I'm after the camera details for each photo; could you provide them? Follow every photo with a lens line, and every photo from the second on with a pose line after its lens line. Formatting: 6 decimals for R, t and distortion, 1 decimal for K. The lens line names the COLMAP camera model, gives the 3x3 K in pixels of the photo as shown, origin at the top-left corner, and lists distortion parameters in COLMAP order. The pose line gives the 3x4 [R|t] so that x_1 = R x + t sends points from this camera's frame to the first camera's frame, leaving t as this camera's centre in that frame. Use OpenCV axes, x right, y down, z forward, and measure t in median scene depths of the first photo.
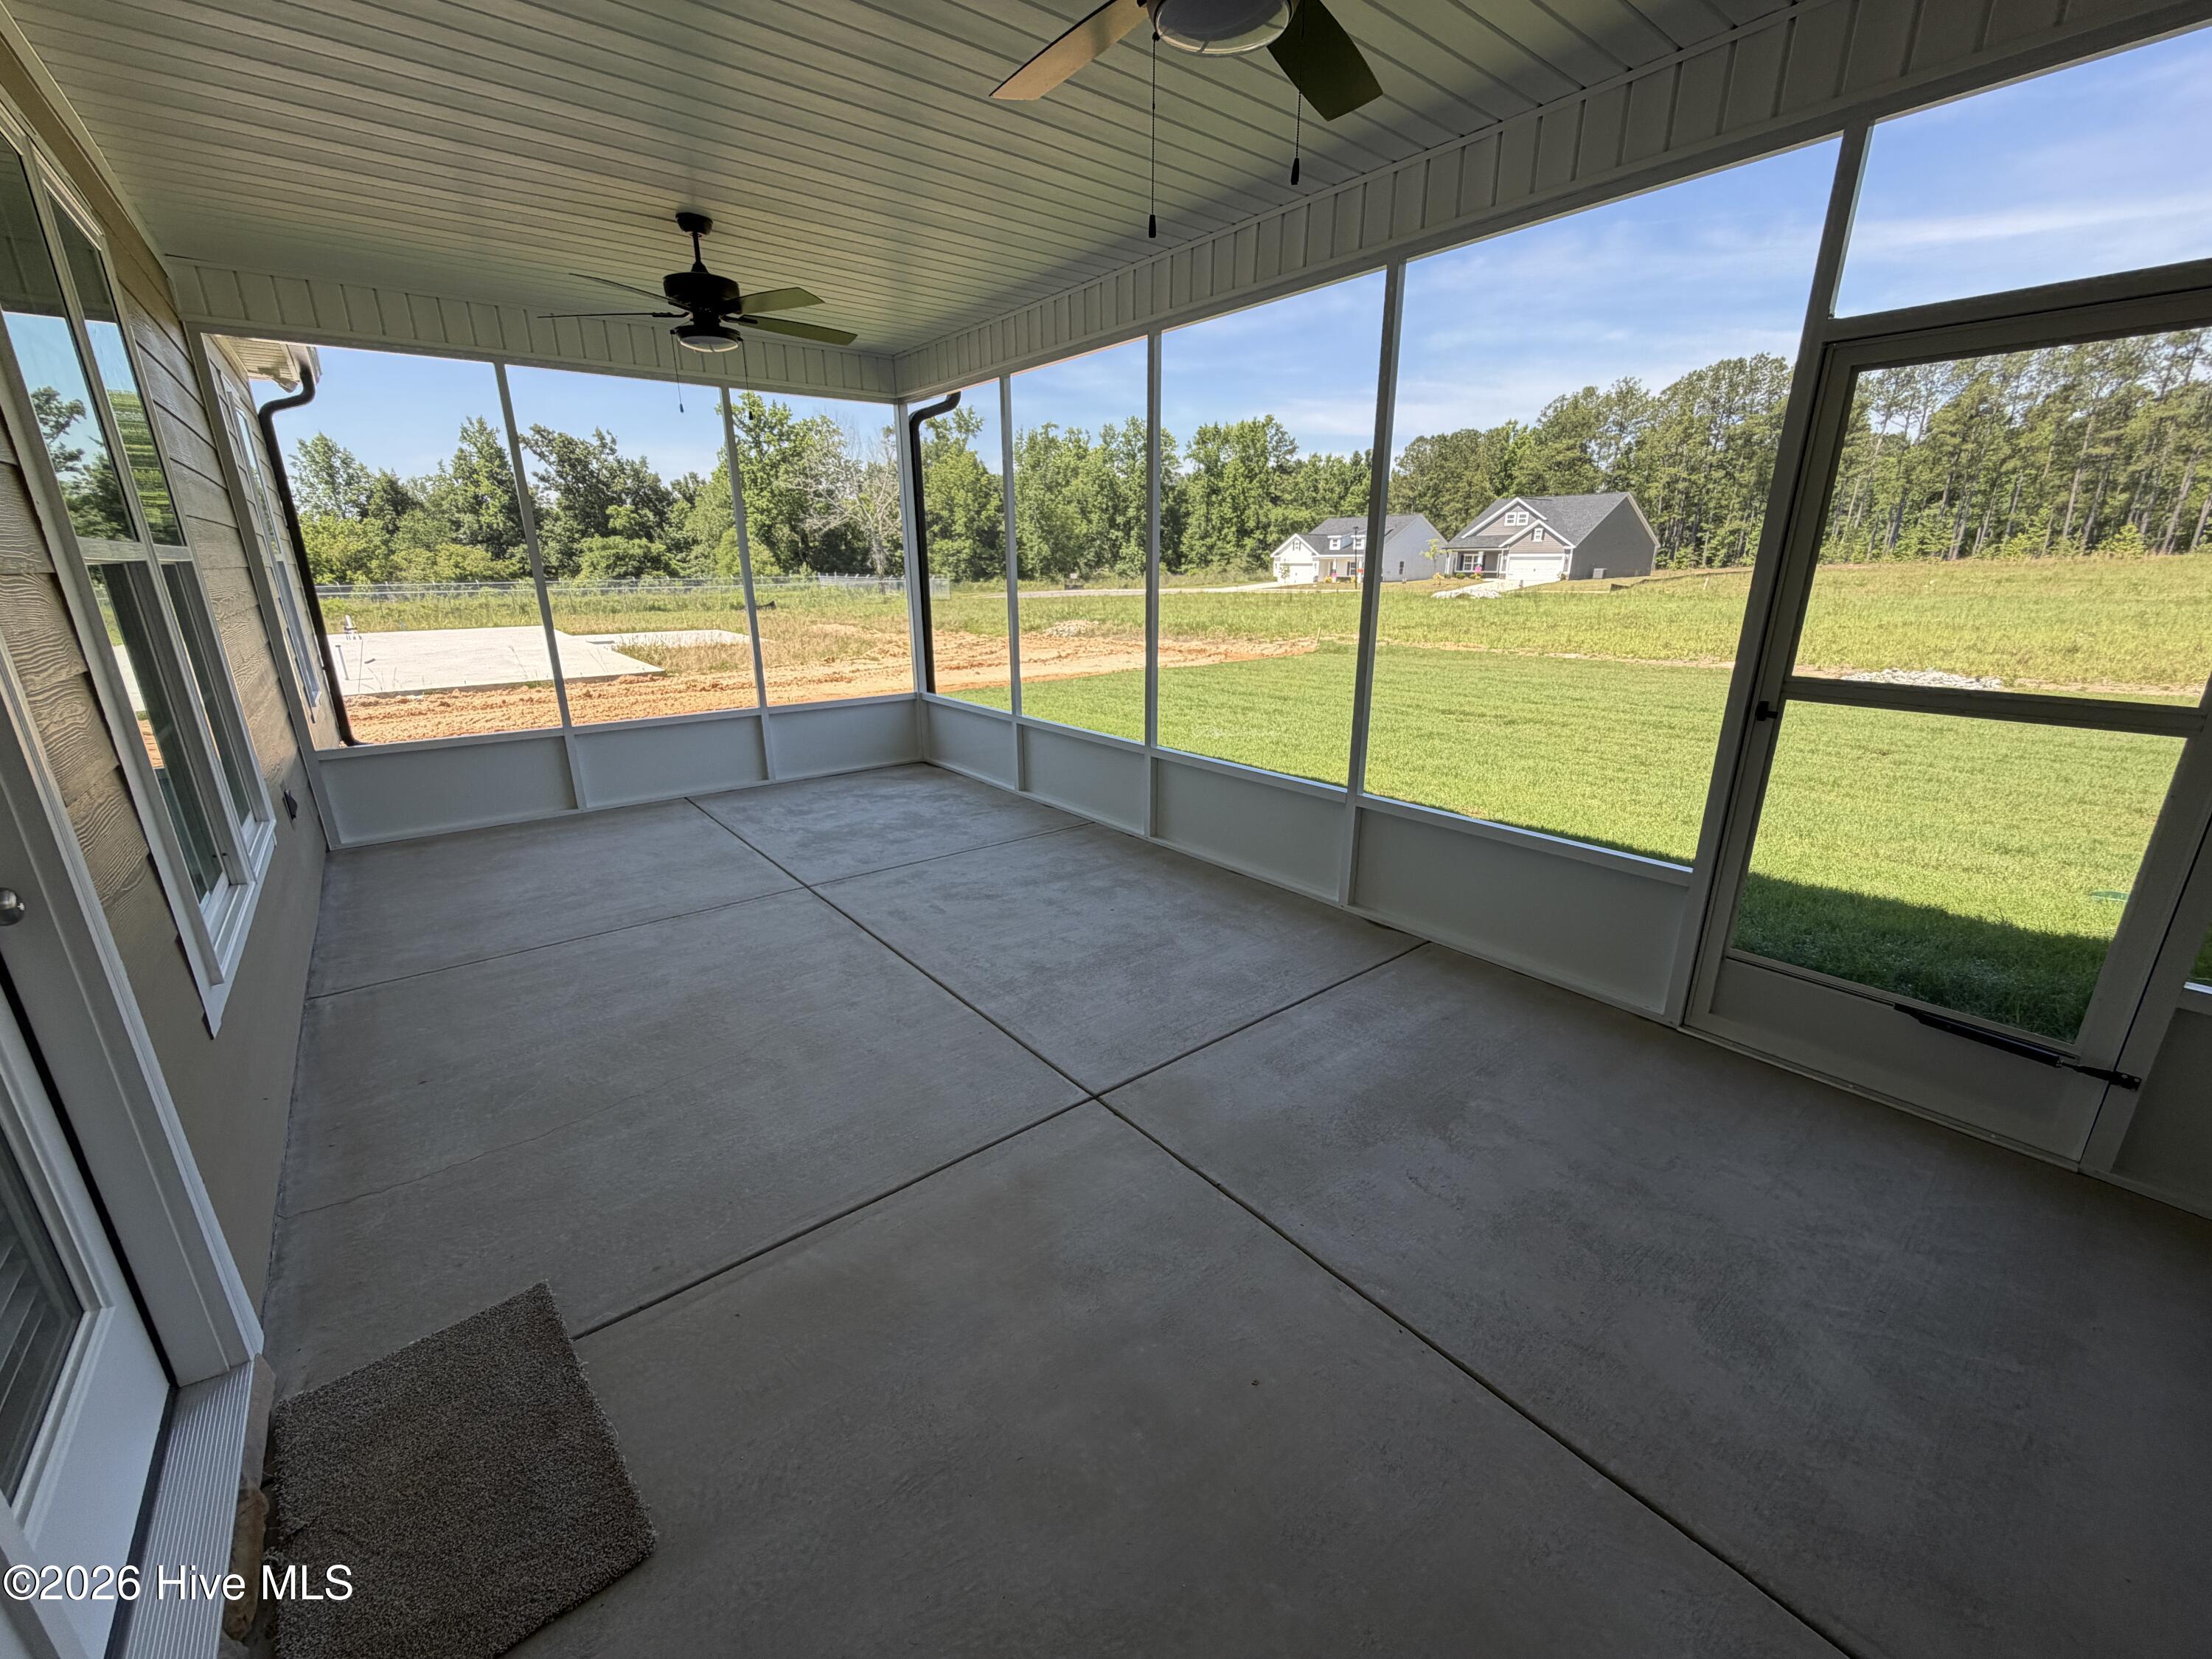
lens RADIAL K [[884.7, 0, 1098.8], [0, 884.7, 830.6], [0, 0, 1]] dist [0.000283, -0.000184]
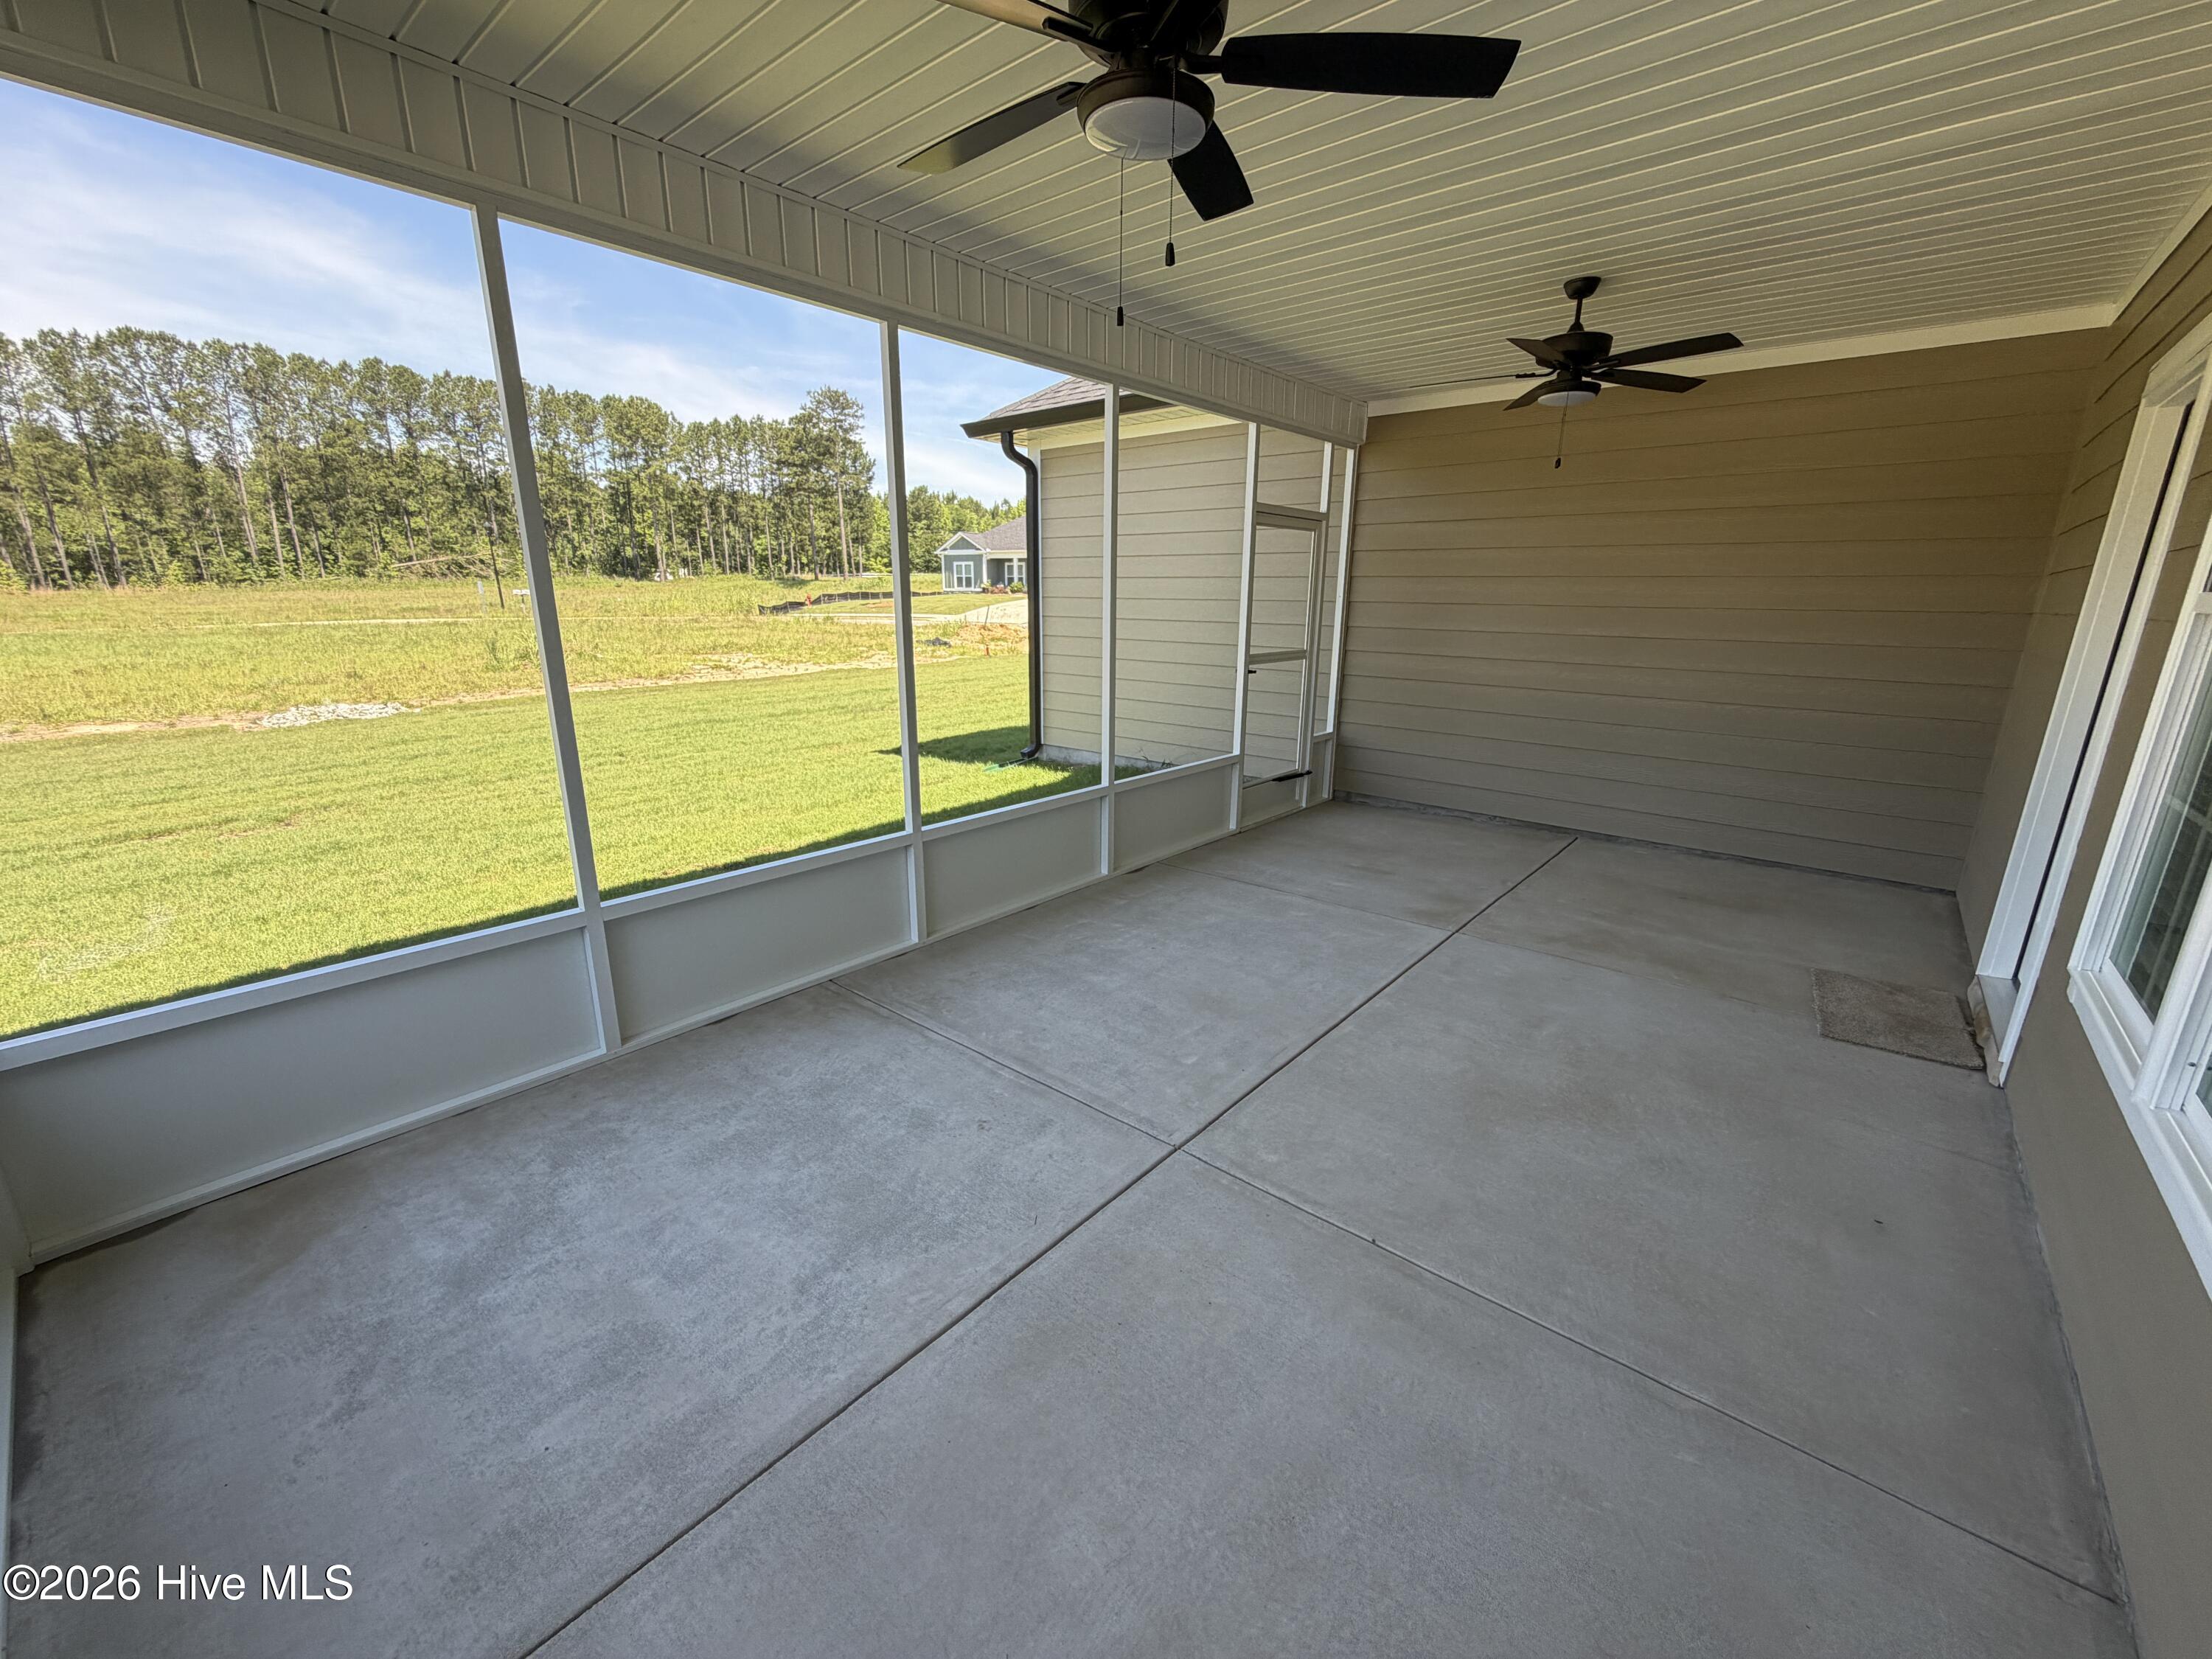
lens RADIAL K [[884.7, 0, 1098.8], [0, 884.7, 830.6], [0, 0, 1]] dist [0.000283, -0.000184]
pose [[-0.188110, -0.250134, 0.949762, -0.721424], [0.283423, 0.912060, 0.296340, -0.281136], [-0.940365, 0.324929, -0.100674, 0.900030]]
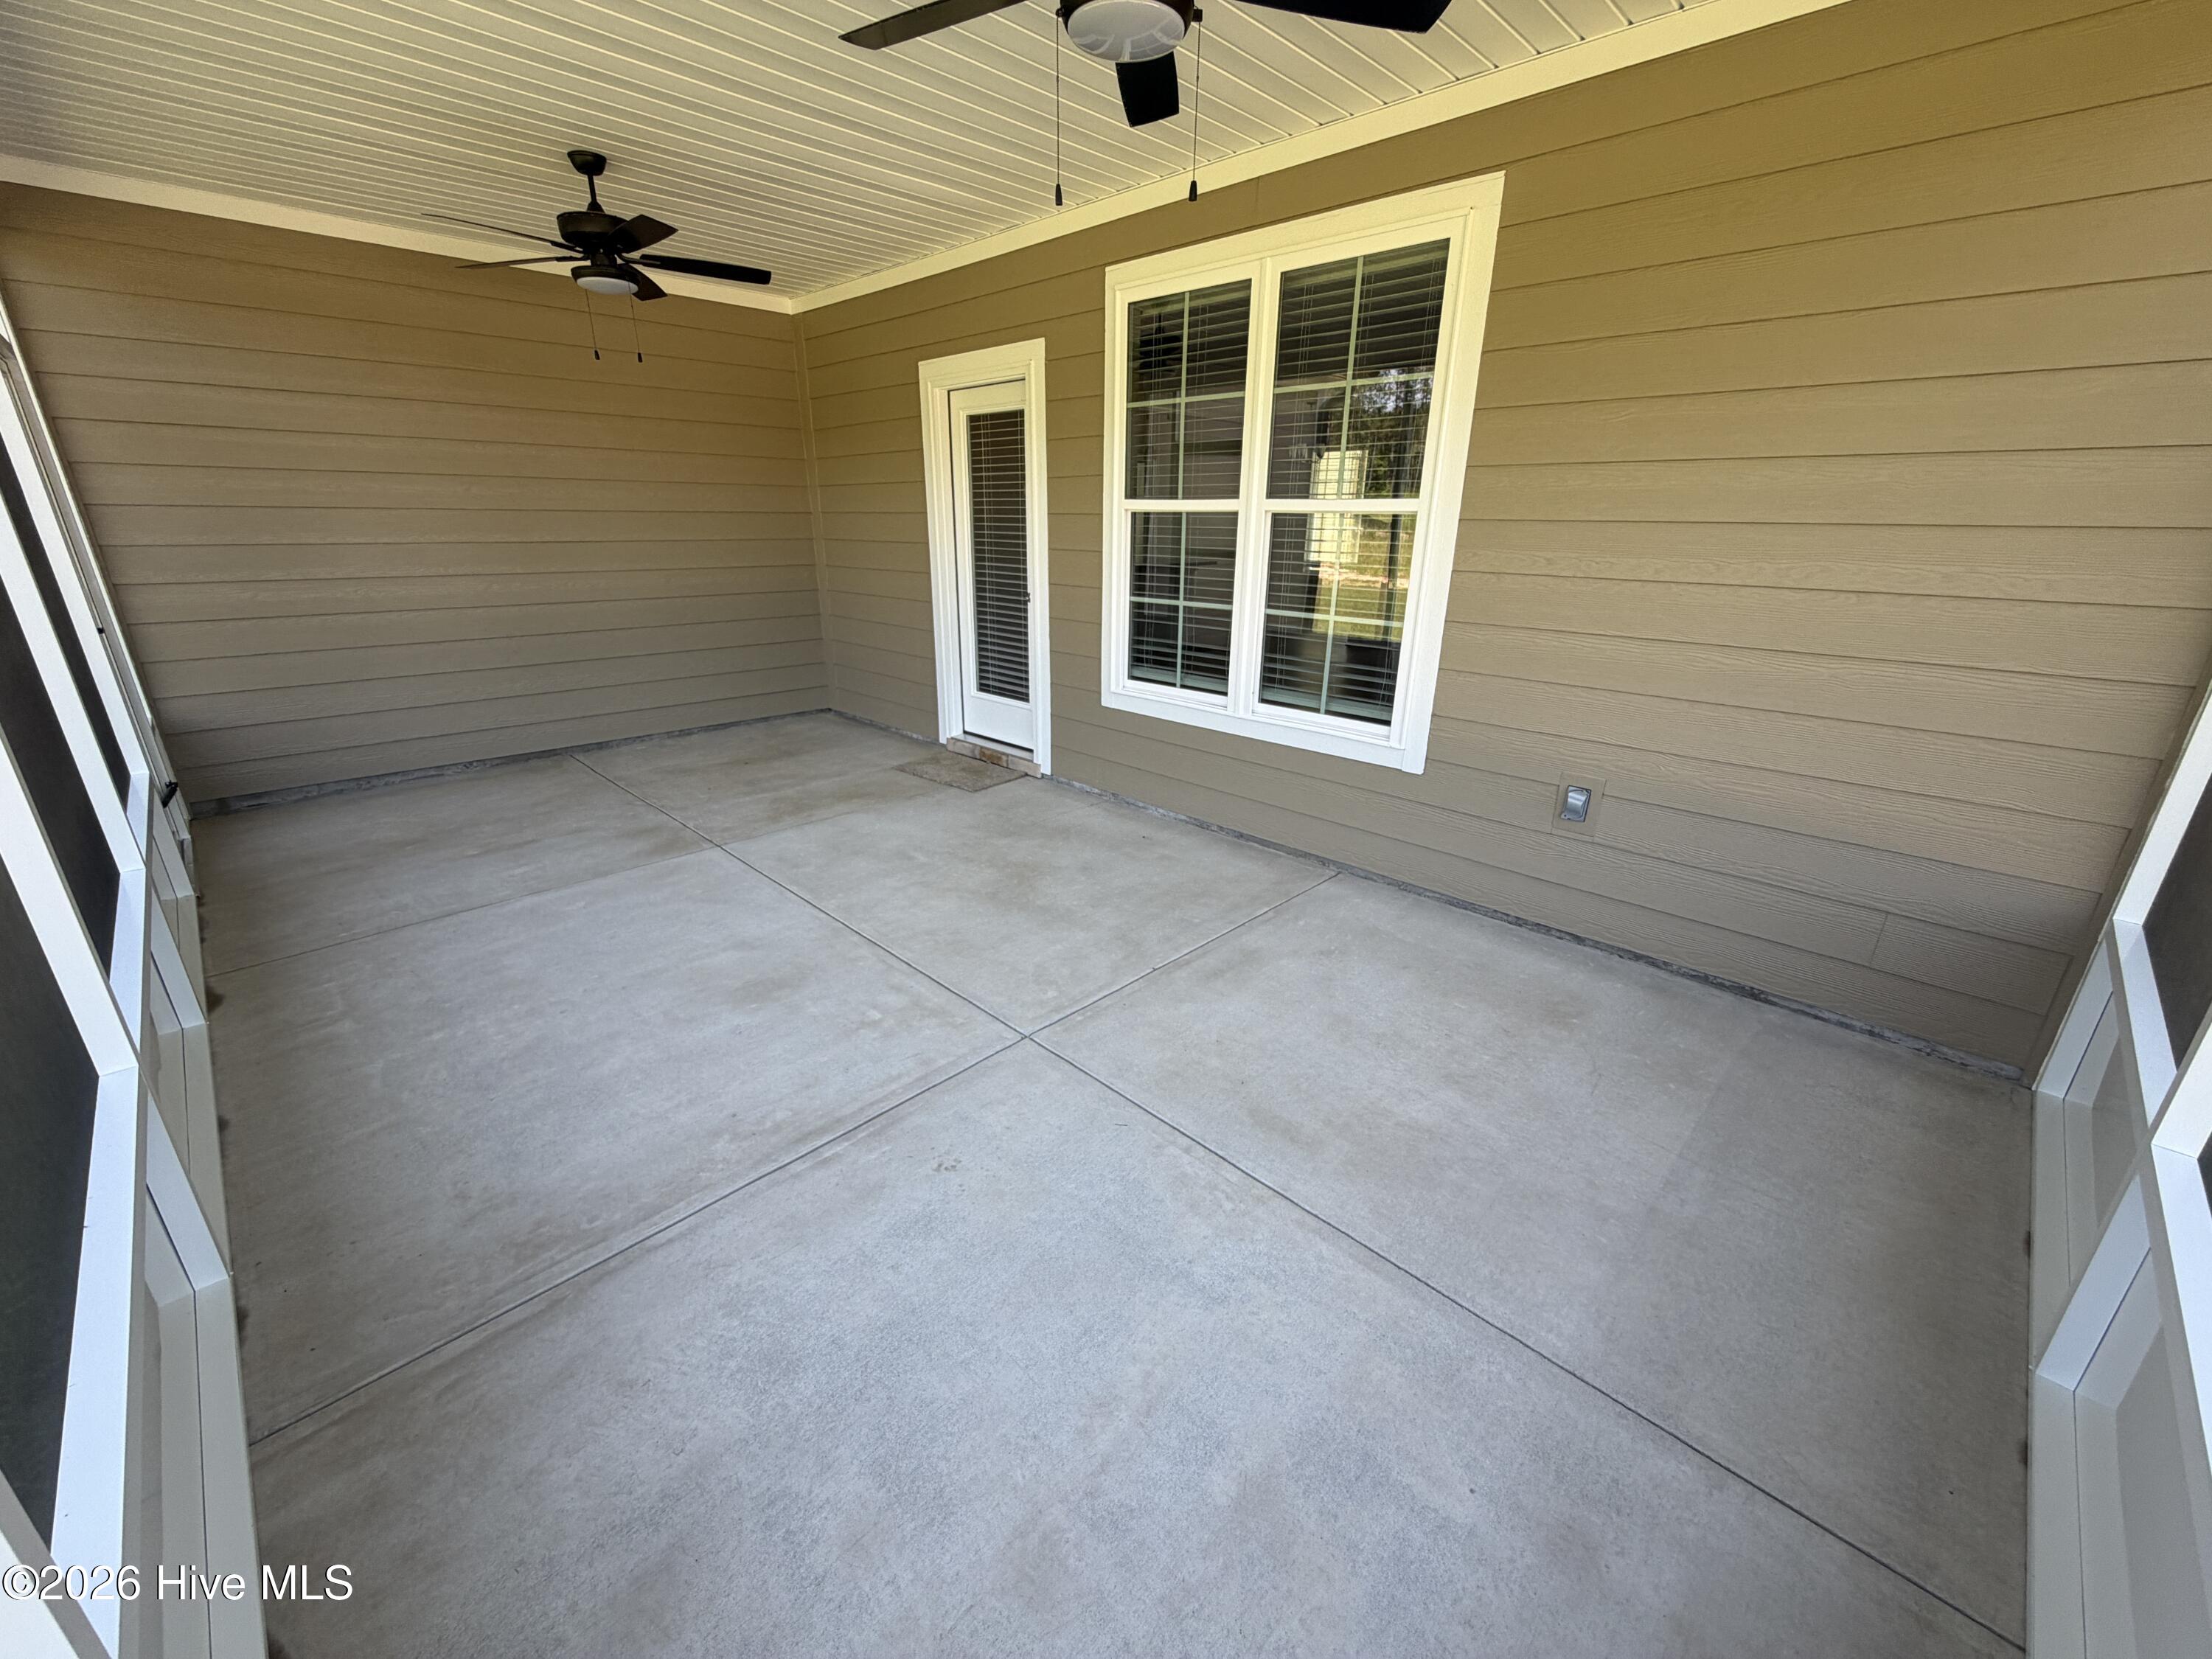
lens RADIAL K [[884.7, 0, 1098.8], [0, 884.7, 830.6], [0, 0, 1]] dist [0.000283, -0.000184]
pose [[-0.993391, 0.037233, -0.108577, -0.274534], [-0.035756, 0.798485, 0.600952, -0.377988], [0.109072, 0.600863, -0.791876, 1.226427]]
